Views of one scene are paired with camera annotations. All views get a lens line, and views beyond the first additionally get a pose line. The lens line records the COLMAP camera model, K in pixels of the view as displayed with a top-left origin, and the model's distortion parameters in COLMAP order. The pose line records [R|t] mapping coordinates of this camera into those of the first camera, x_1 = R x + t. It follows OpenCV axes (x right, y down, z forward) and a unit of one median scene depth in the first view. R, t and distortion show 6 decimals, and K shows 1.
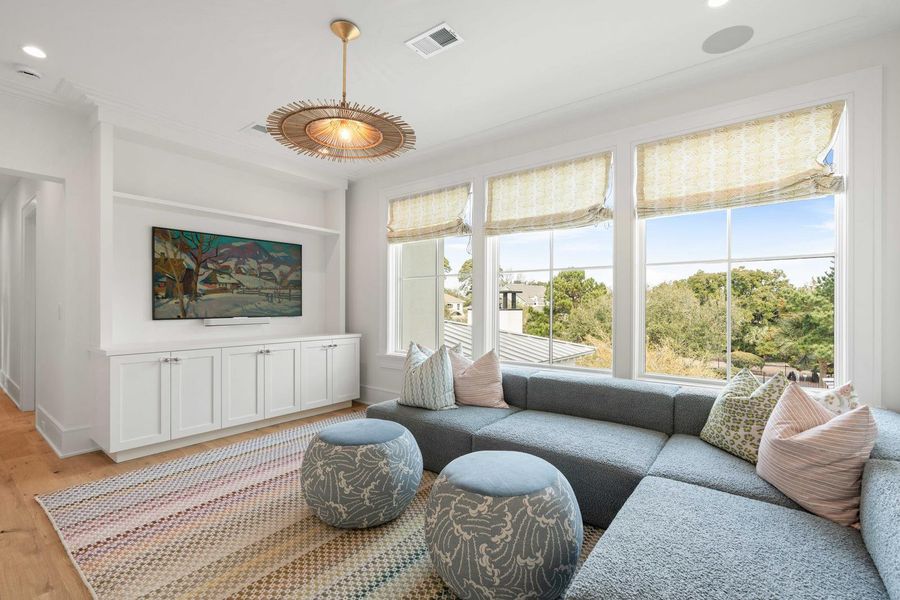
lens RADIAL K [[415.1, 0, 450.0], [0, 415.1, 300.0], [0, 0, 1]] dist [-0.005620, -0.000072]
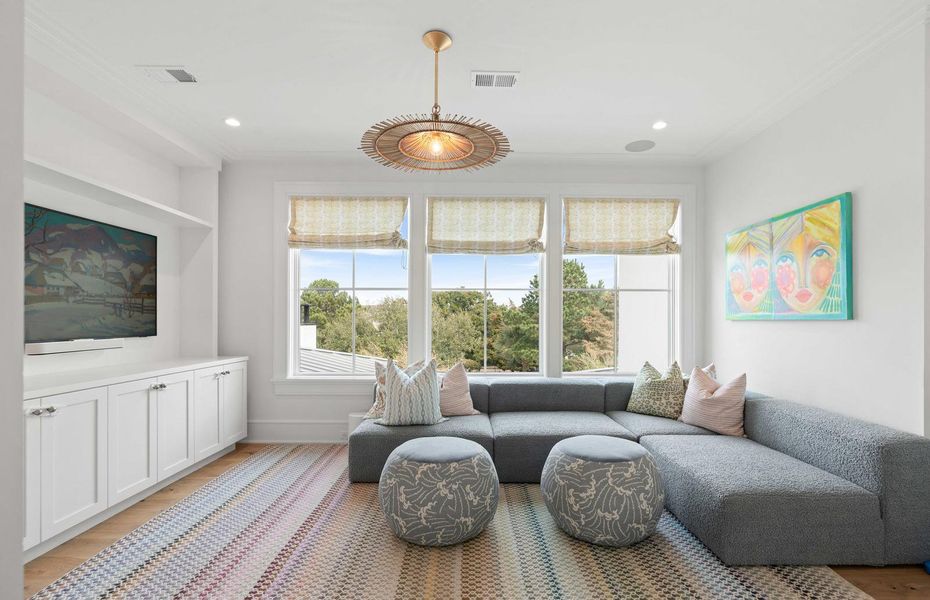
lens RADIAL K [[435.4, 0, 480.6], [0, 435.4, 312.7], [0, 0, 1]] dist [-0.004396, -0.000347]
pose [[0.774353, 0.009926, 0.632676, -0.457212], [-0.008355, 0.999950, -0.005462, -0.001934], [-0.632699, -0.001057, 0.774397, 0.076785]]
